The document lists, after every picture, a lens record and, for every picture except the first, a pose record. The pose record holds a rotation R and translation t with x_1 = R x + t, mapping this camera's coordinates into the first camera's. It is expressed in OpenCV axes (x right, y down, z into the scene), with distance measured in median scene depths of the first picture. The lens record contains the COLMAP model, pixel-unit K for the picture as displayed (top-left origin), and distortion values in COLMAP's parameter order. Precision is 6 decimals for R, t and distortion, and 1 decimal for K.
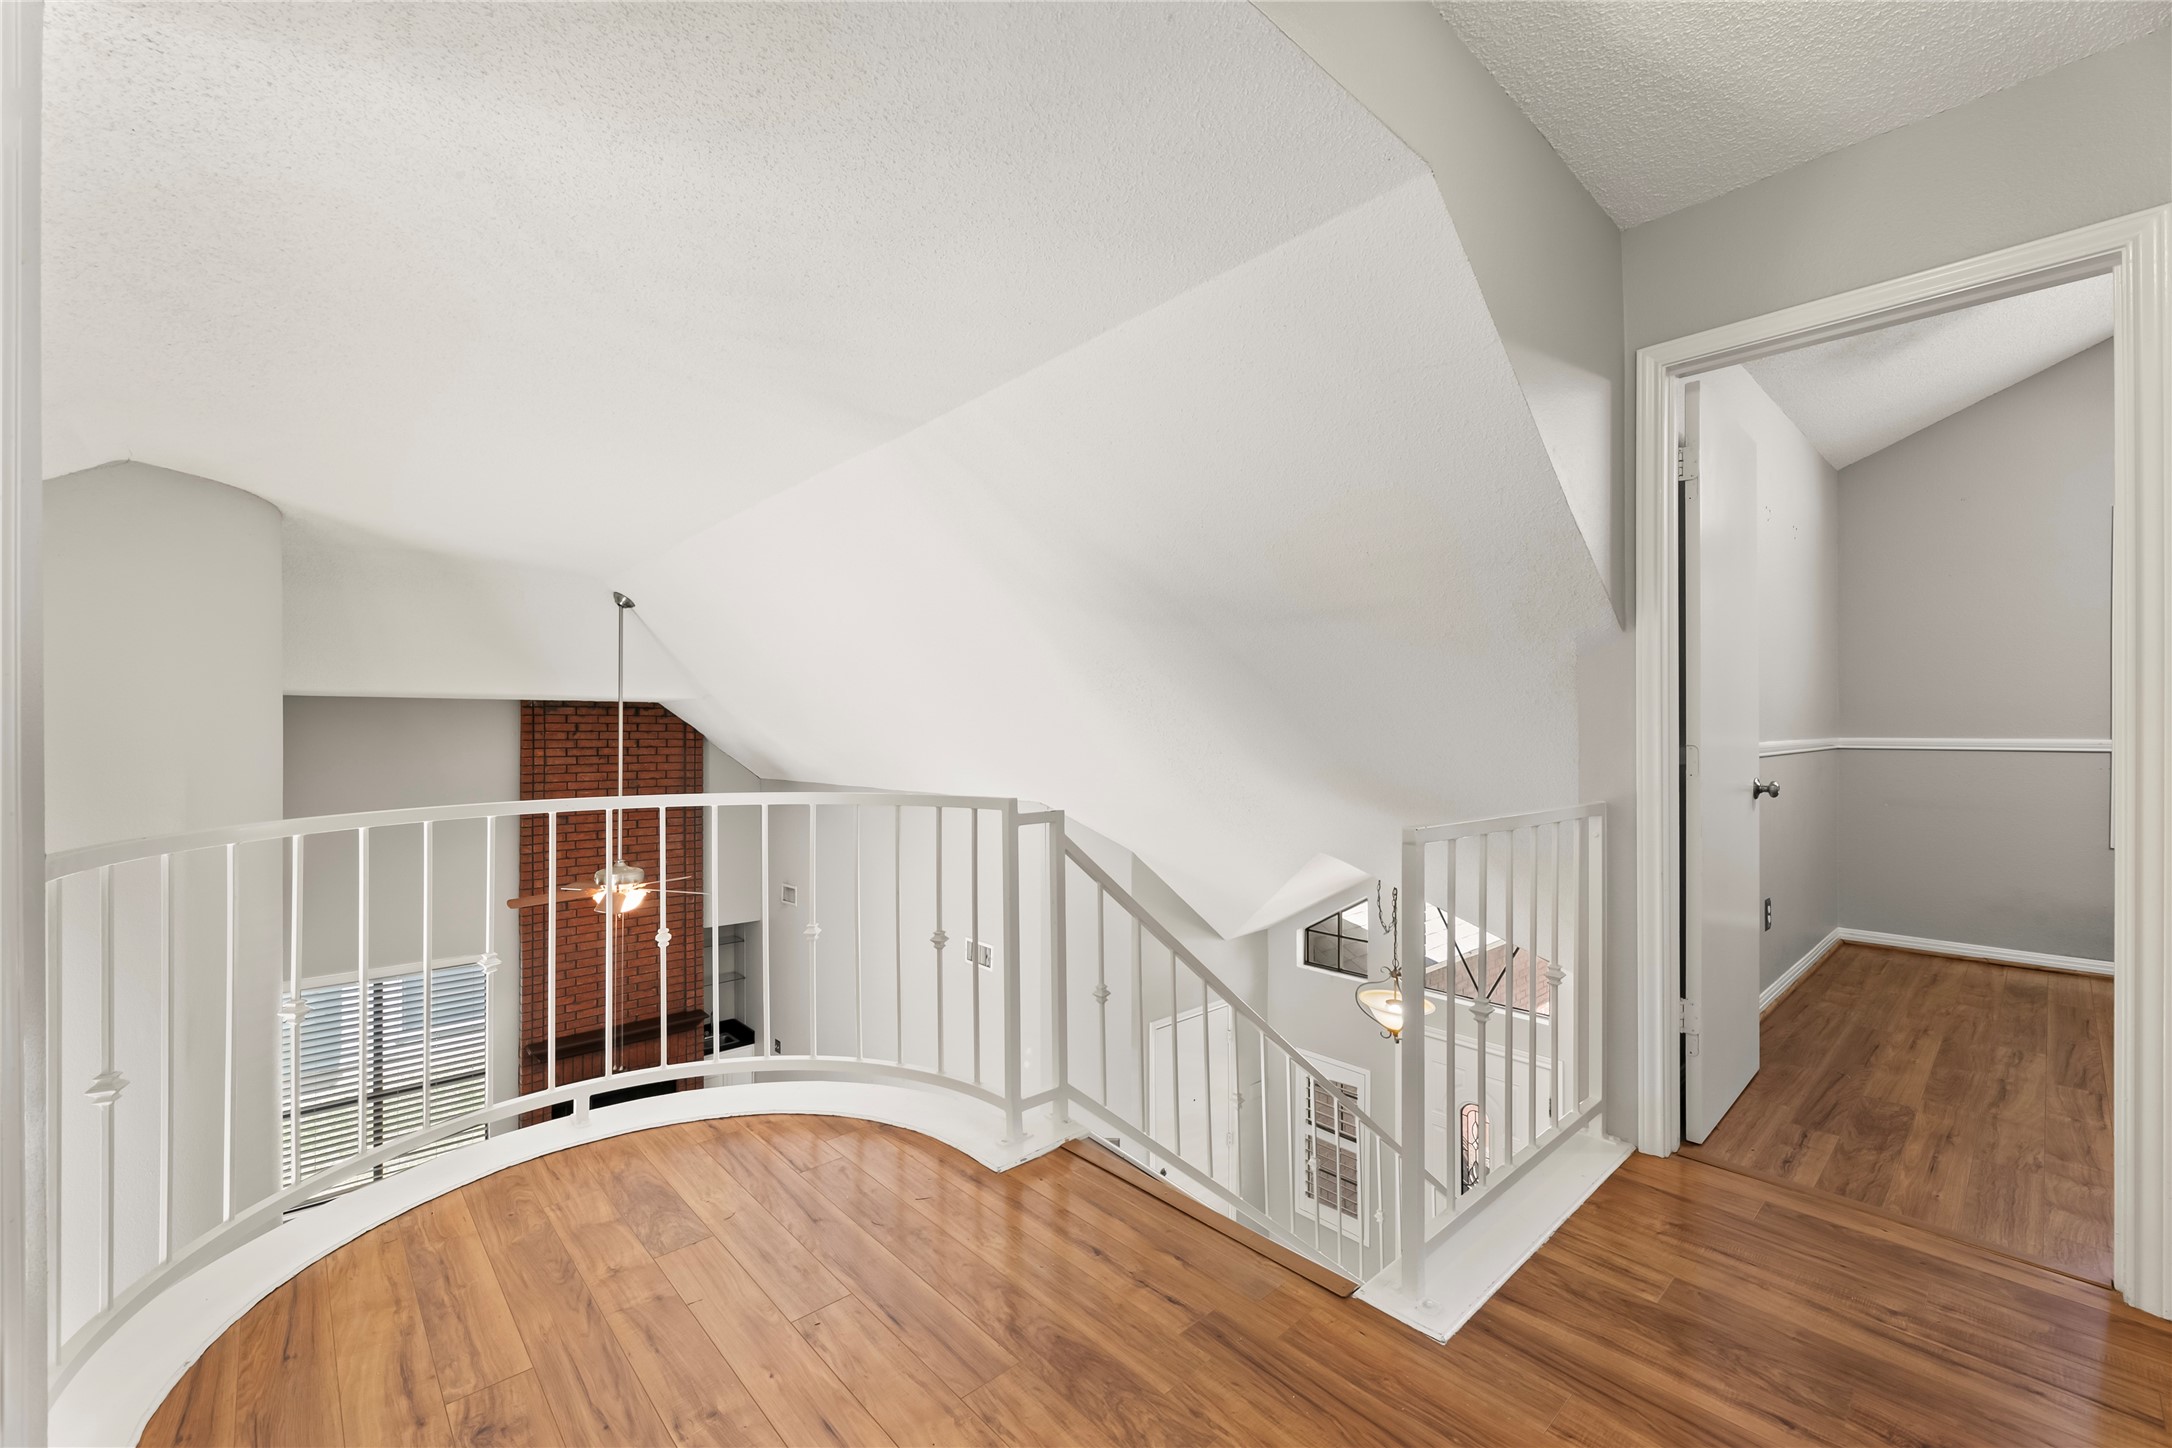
lens RADIAL K [[881.6, 0, 1094.2], [0, 881.6, 708.5], [0, 0, 1]] dist [-0.000912, 0.000045]
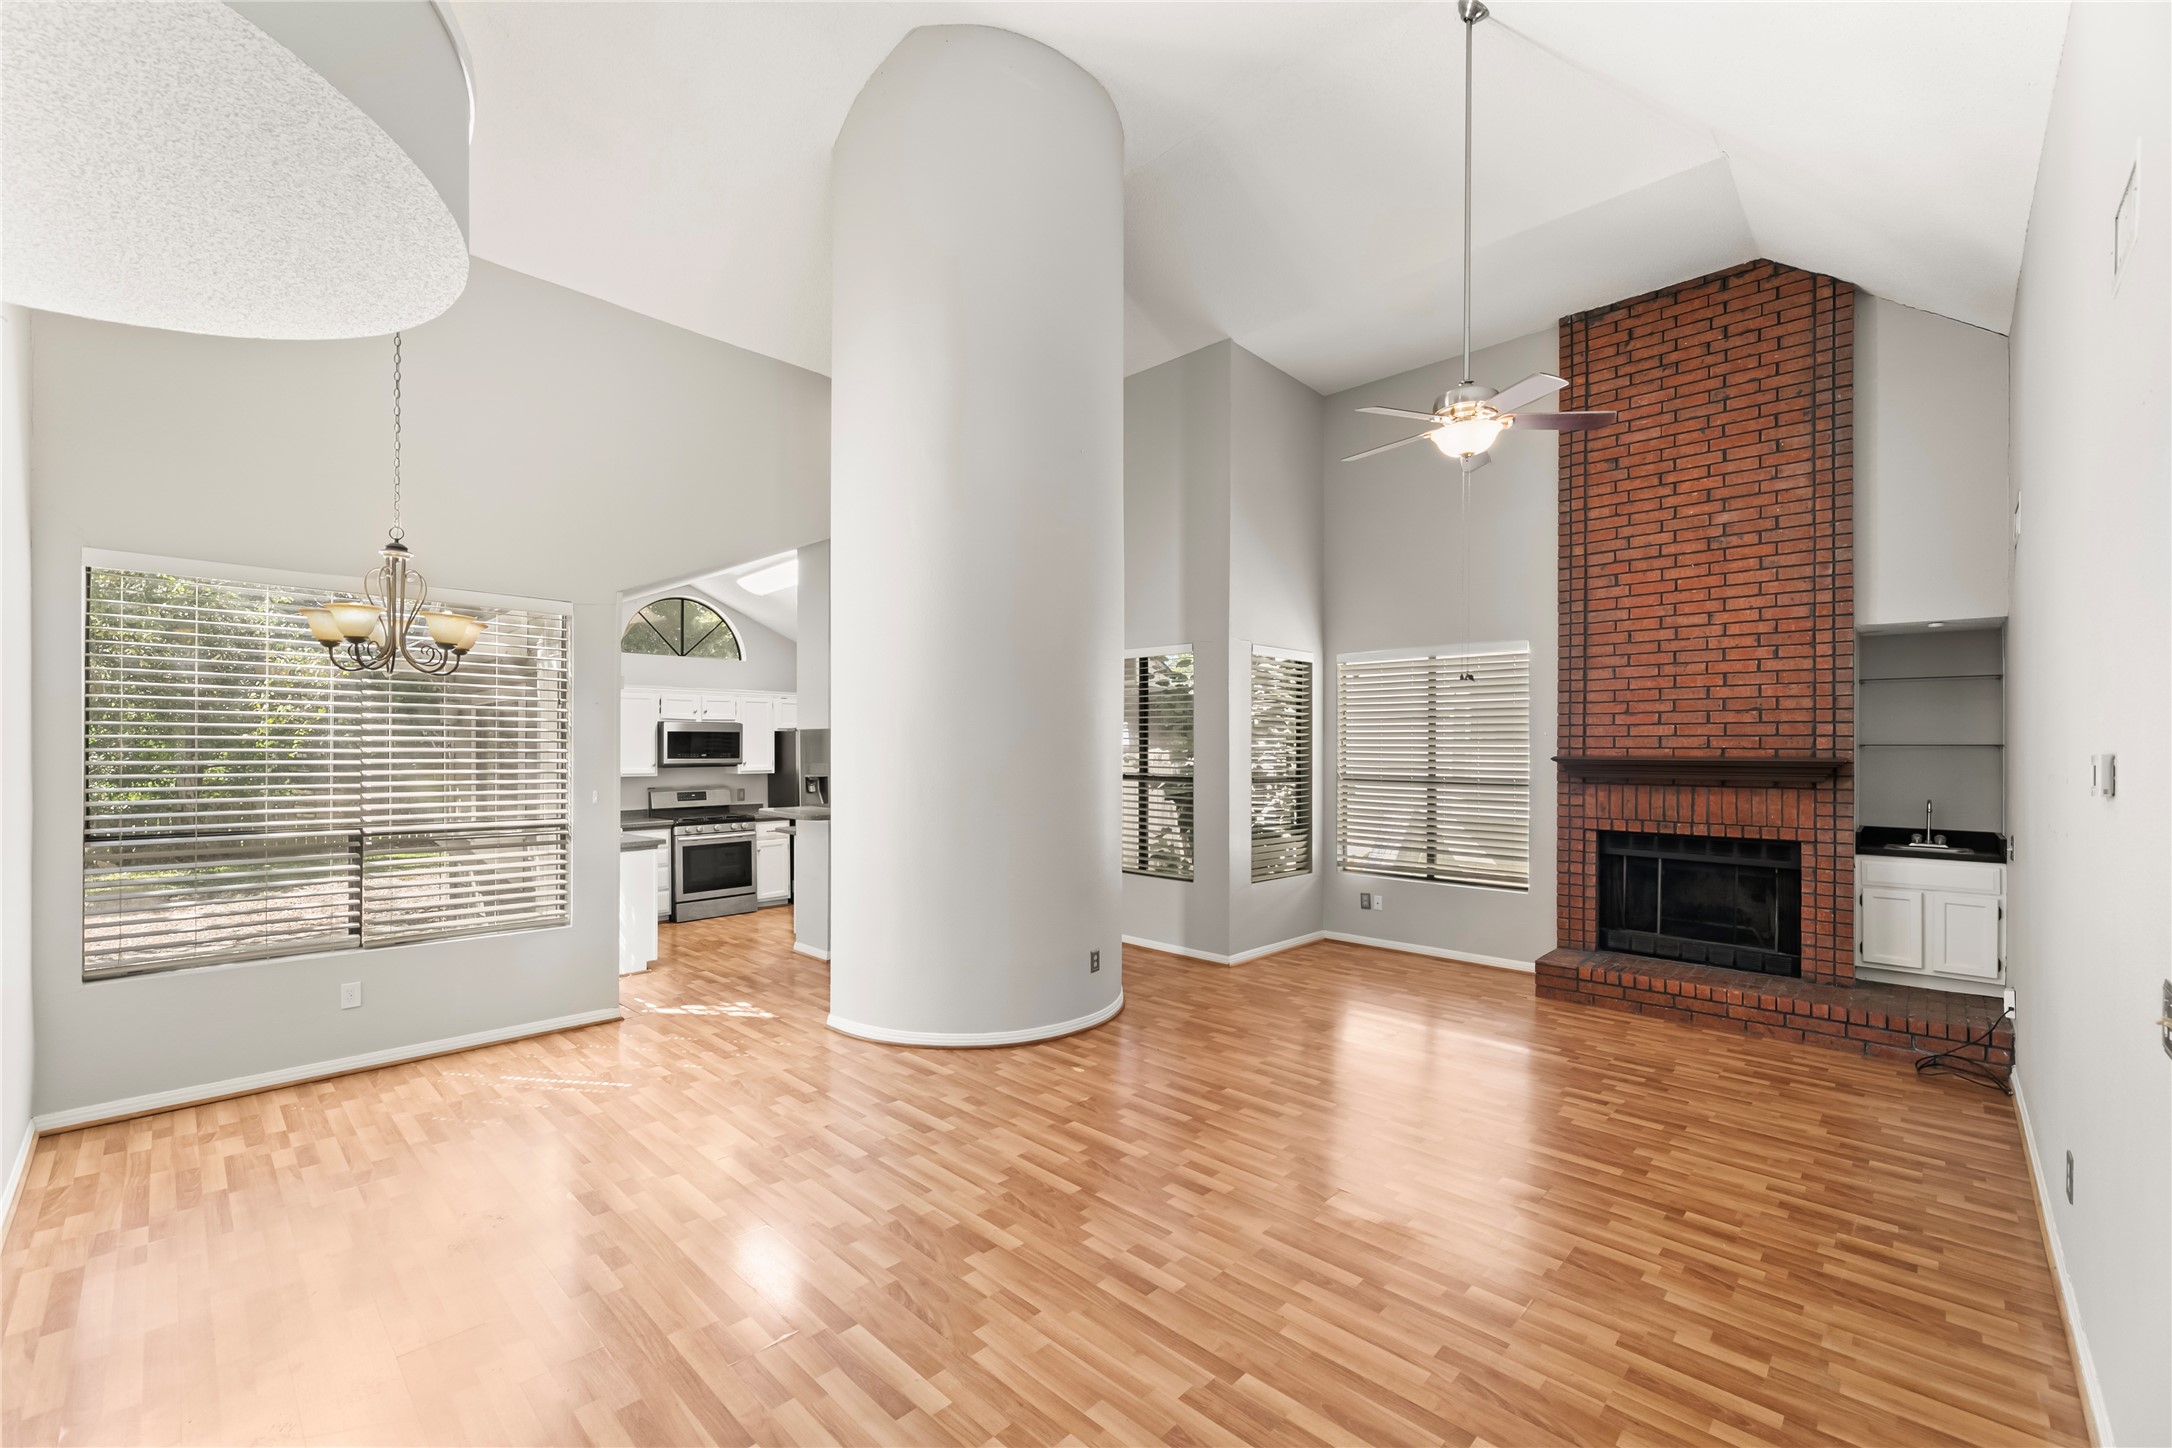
lens RADIAL K [[881.6, 0, 1071.3], [0, 881.6, 744.5], [0, 0, 1]] dist [-0.000912, 0.000045]
pose [[0.049524, -0.003787, -0.998766, 0.105815], [0.007527, 0.999966, -0.003419, 0.344056], [0.998745, -0.007348, 0.049551, 0.487032]]
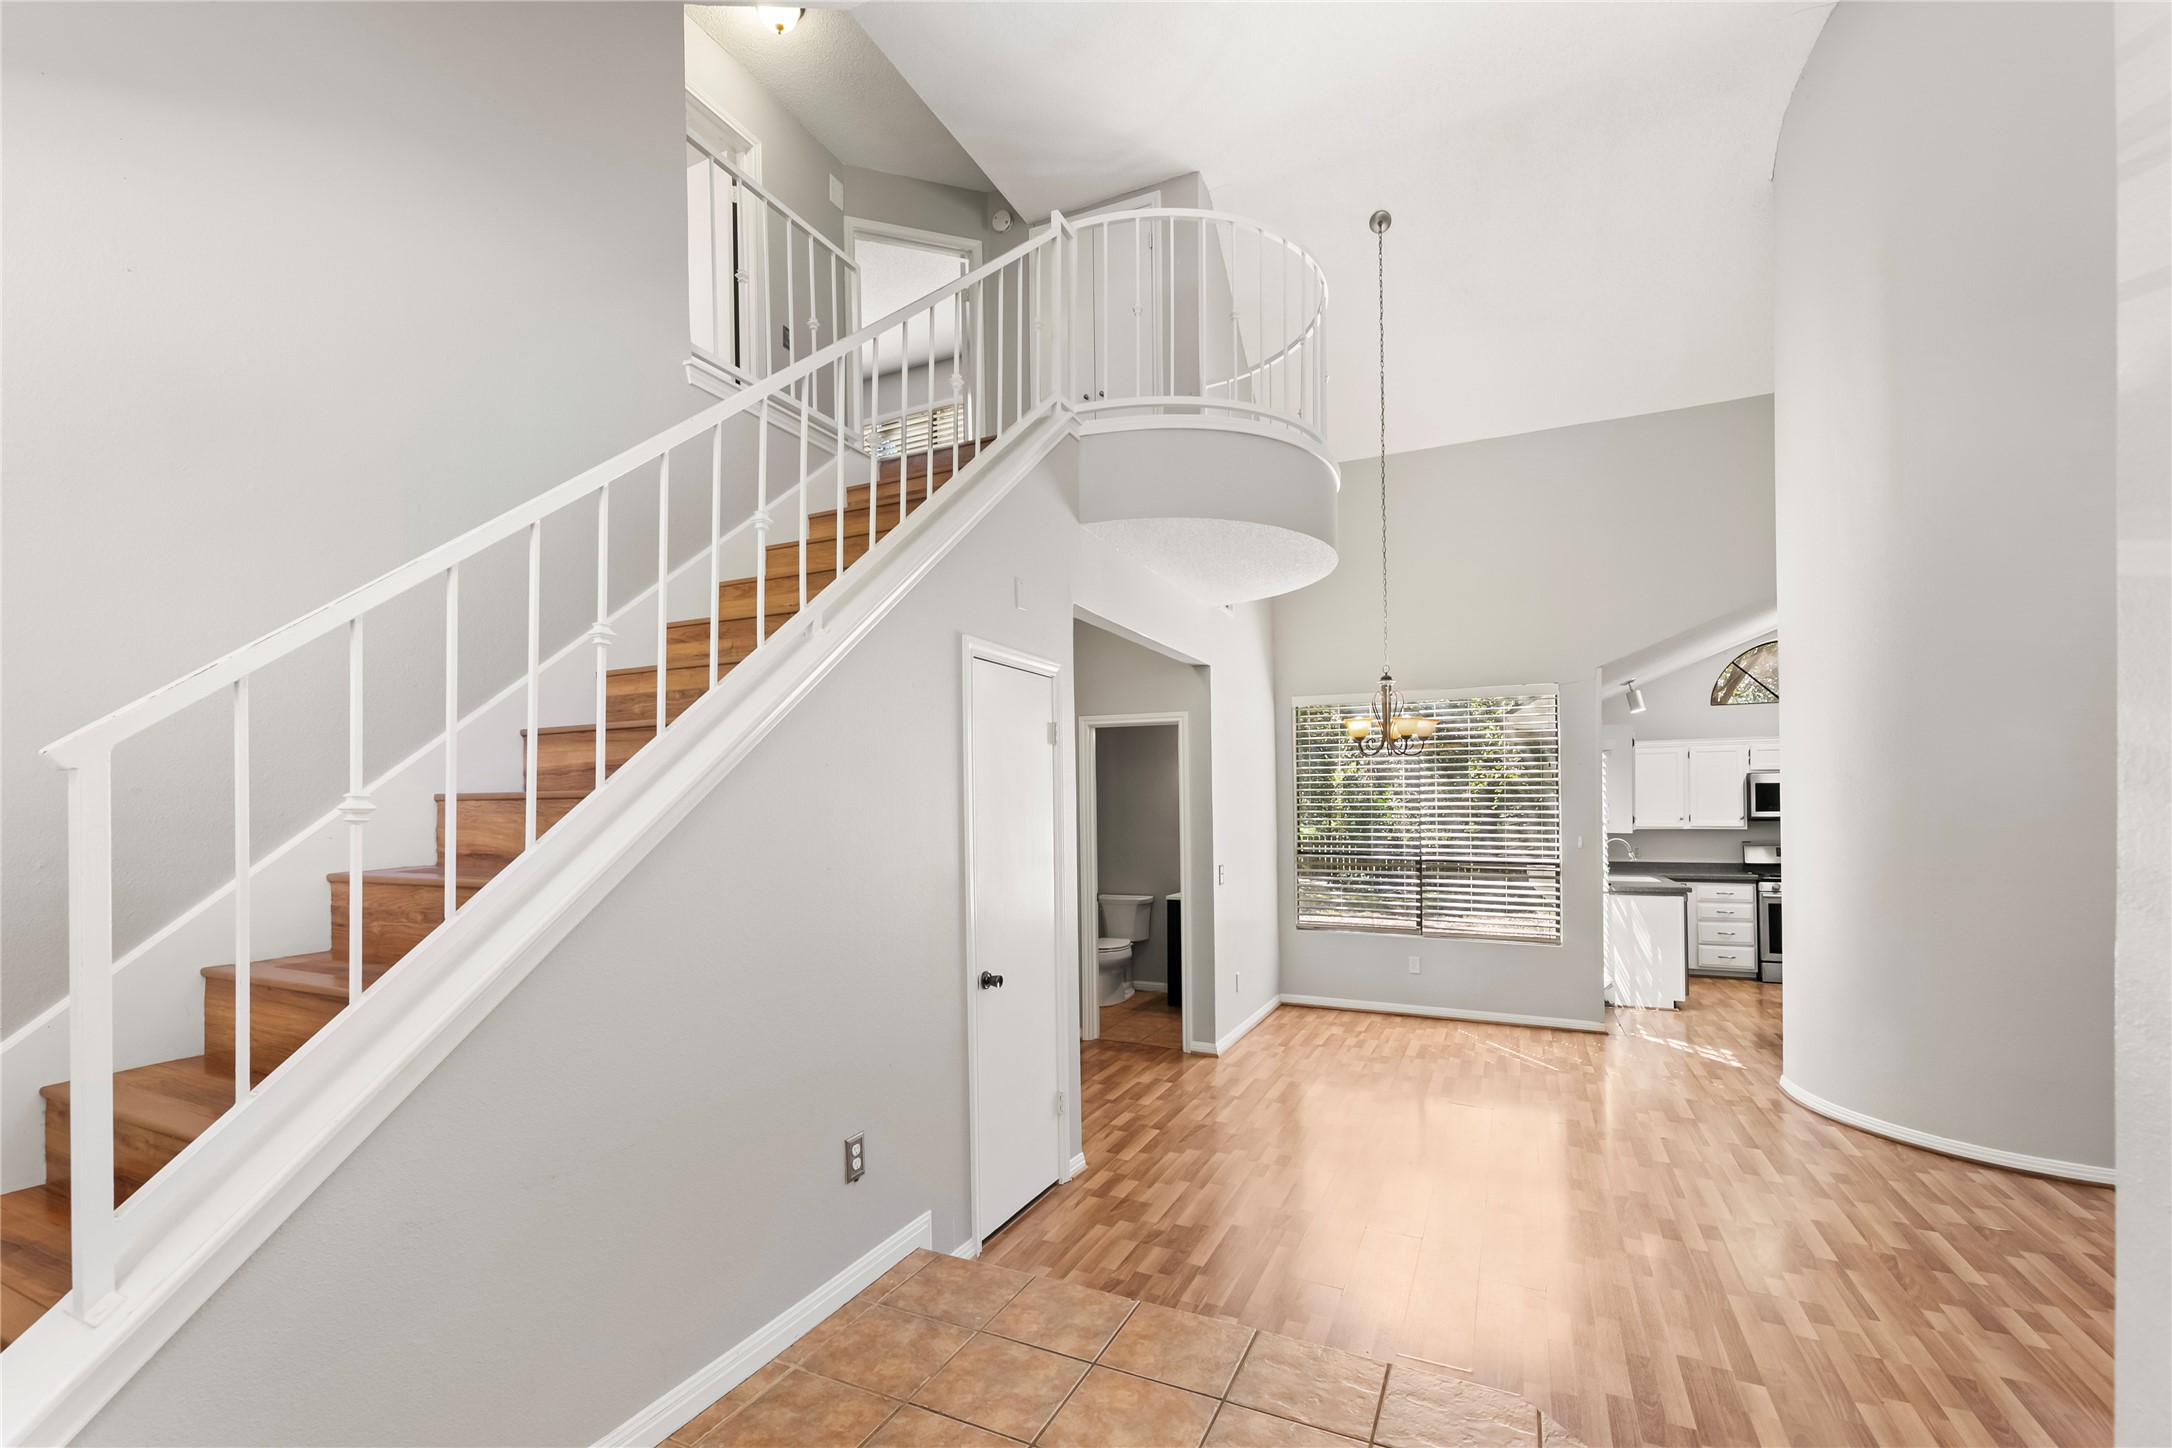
lens RADIAL K [[925.6, 0, 1071.1], [0, 925.6, 812.8], [0, 0, 1]] dist [-0.003464, -0.000189]
pose [[-0.929680, 0.008446, -0.368272, 0.155450], [0.009115, 0.999958, -0.000075, 0.347562], [0.368256, -0.003426, -0.929718, 0.743578]]
